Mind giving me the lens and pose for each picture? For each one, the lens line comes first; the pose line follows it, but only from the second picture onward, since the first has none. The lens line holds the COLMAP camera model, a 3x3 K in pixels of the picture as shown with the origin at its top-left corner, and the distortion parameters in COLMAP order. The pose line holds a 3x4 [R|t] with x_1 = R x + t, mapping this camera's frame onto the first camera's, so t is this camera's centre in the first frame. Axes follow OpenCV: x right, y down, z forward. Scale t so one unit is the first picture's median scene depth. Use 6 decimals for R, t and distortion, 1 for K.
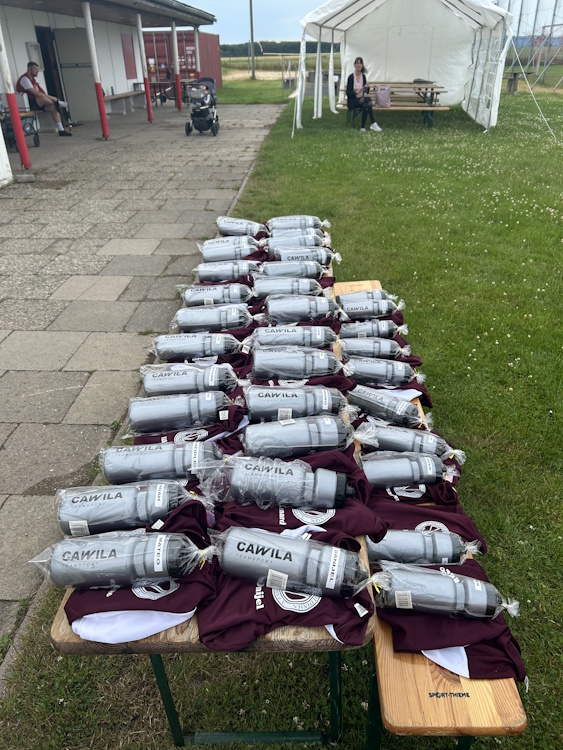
lens RADIAL K [[560.5, 0, 281.5], [0, 560.5, 375.0], [0, 0, 1]] dist [0.002690, -0.000273]
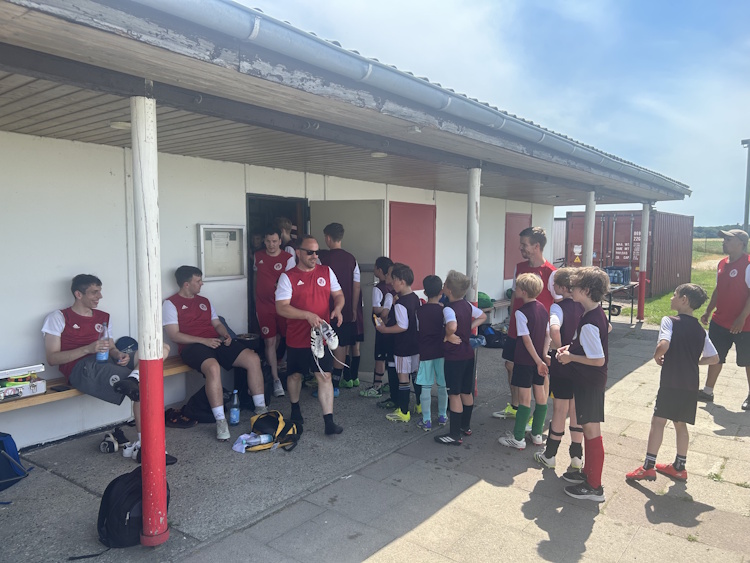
lens RADIAL K [[560.5, 0, 375.0], [0, 560.5, 281.5], [0, 0, 1]] dist [0.002690, -0.000273]
pose [[0.819514, 0.080580, -0.567366, -0.052326], [-0.308783, 0.896135, -0.318739, -0.289891], [0.482753, 0.436404, 0.759277, 0.480229]]
